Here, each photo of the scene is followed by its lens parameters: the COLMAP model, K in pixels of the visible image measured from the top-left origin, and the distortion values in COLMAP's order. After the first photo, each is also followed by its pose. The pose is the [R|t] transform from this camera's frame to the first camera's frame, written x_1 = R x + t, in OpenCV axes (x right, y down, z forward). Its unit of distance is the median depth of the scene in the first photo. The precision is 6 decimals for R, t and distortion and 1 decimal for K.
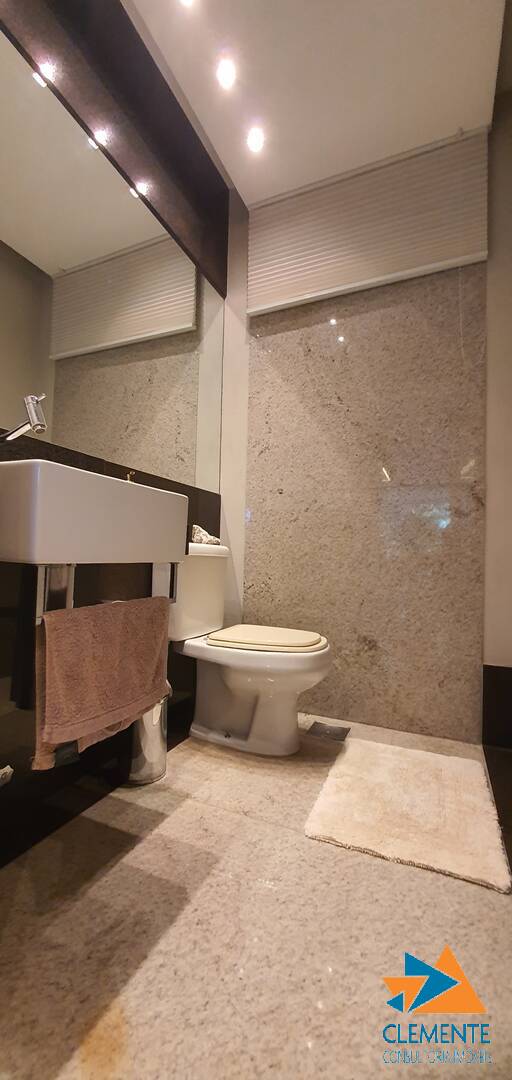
lens RADIAL K [[426.5, 0, 240.0], [0, 426.5, 546.4], [0, 0, 1]] dist [0.000125, -0.001069]
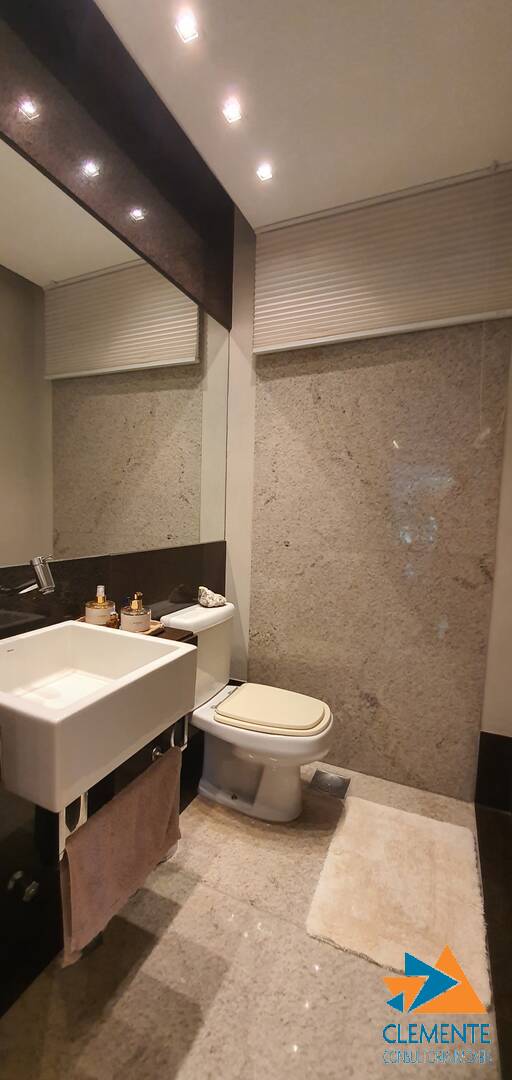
lens RADIAL K [[426.5, 0, 240.0], [0, 426.5, 546.4], [0, 0, 1]] dist [0.000125, -0.001069]
pose [[0.999971, 0.000308, -0.007629, -0.006789], [0.000614, 0.992694, 0.120655, -0.282008], [0.007611, -0.120656, 0.992665, 0.018596]]
